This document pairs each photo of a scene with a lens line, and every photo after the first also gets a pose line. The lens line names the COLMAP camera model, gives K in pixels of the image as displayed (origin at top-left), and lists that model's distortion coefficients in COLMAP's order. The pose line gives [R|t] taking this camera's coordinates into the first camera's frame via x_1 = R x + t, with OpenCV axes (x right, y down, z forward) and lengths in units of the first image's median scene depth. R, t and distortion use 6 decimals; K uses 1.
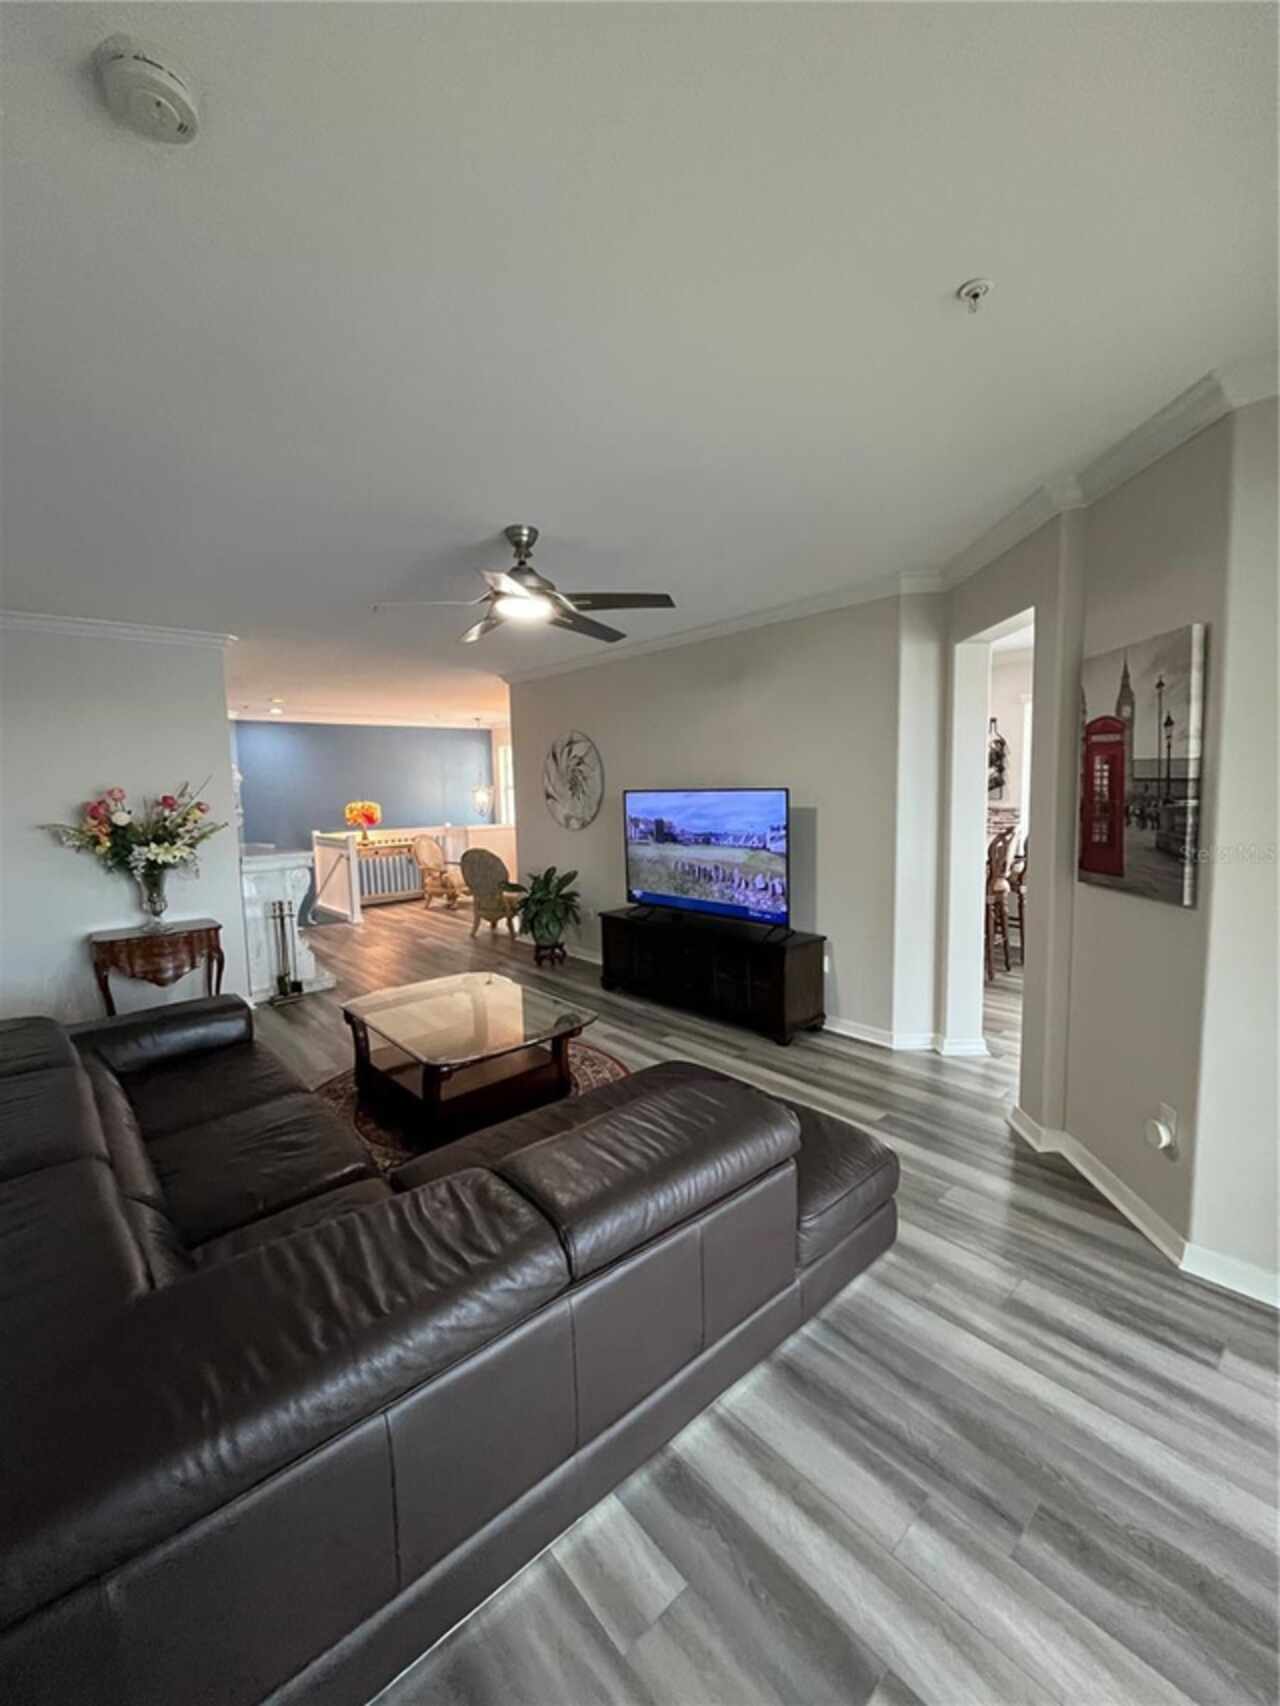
lens RADIAL K [[688.7, 0, 637.4], [0, 688.7, 846.9], [0, 0, 1]] dist [-0.004262, -0.000593]
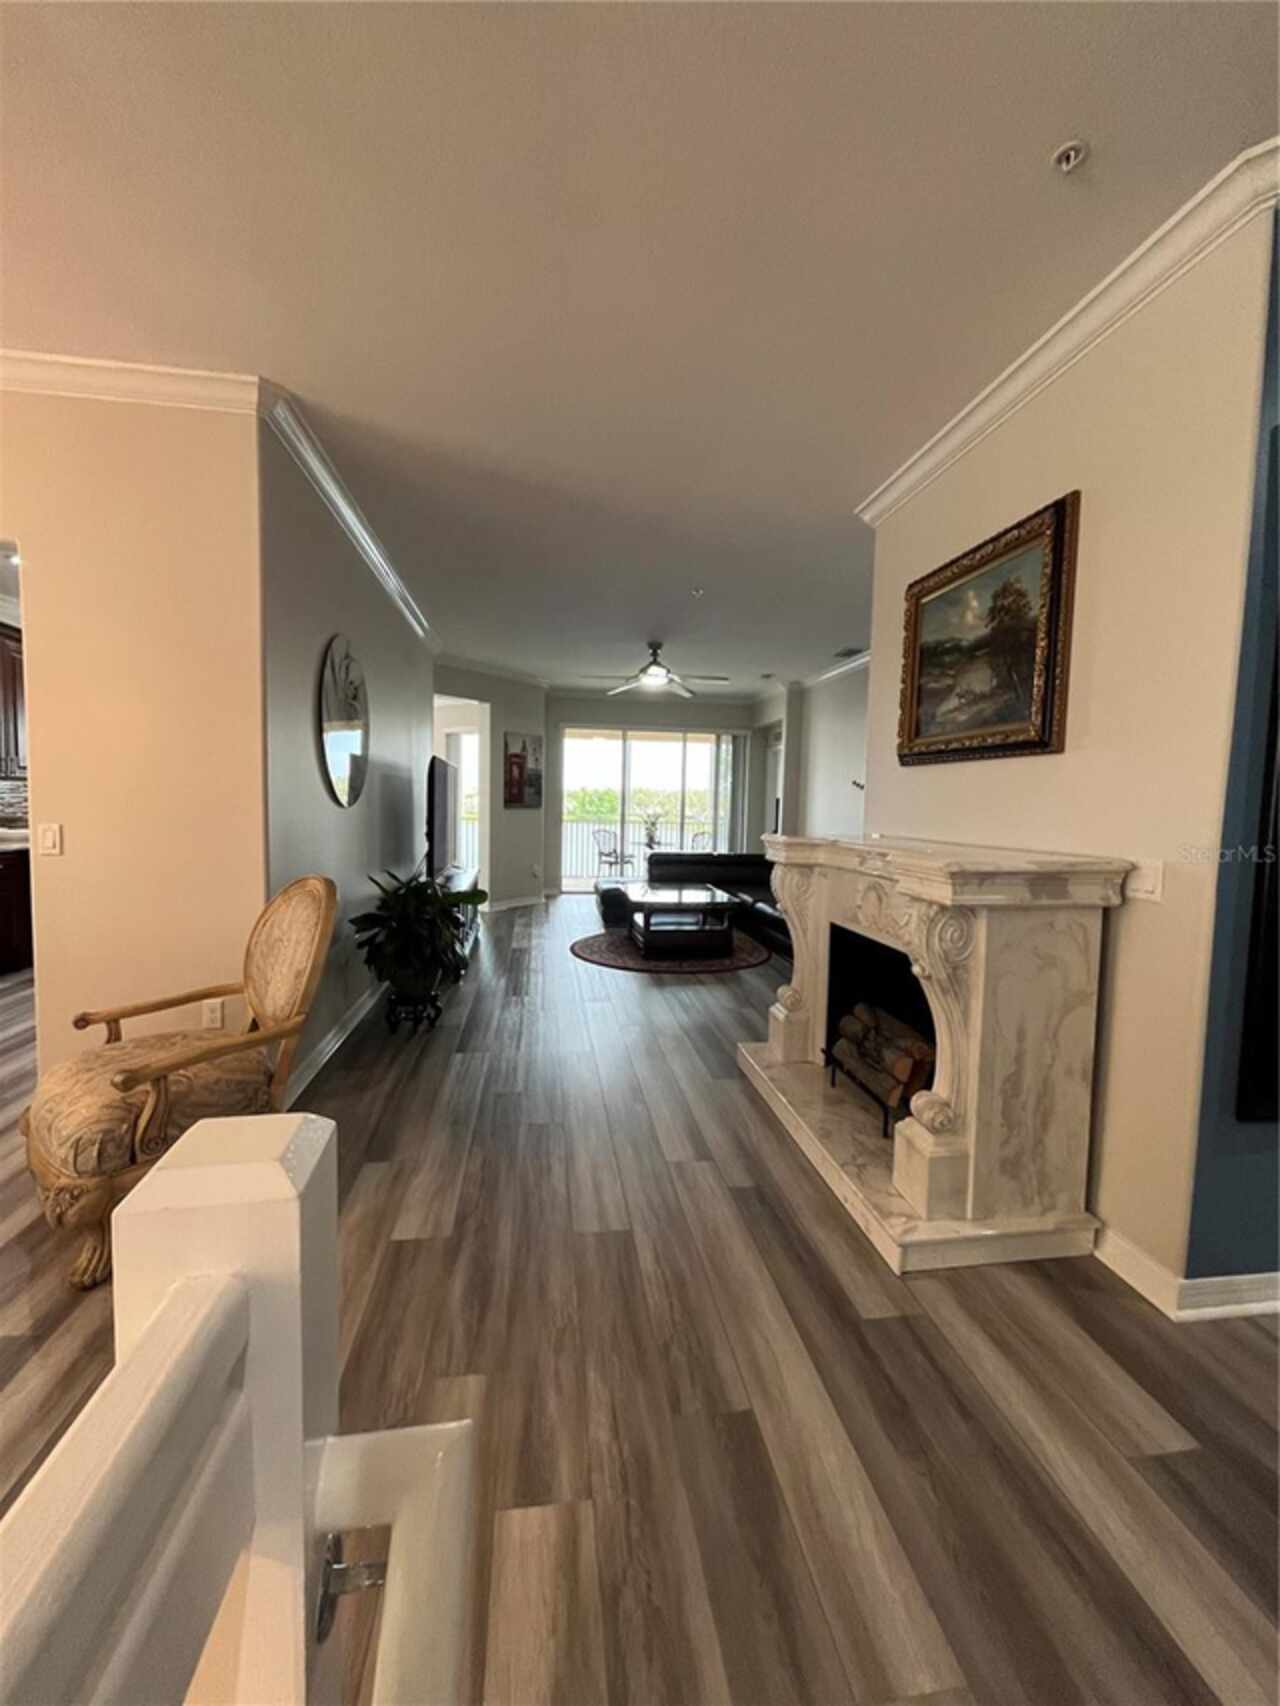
lens RADIAL K [[688.7, 0, 644.1], [0, 688.7, 846.5], [0, 0, 1]] dist [-0.004262, -0.000593]
pose [[-0.845346, -0.029860, 0.533384, -1.550371], [0.044845, 0.990946, 0.126548, -0.142683], [-0.532333, 0.130896, -0.836354, 3.475253]]
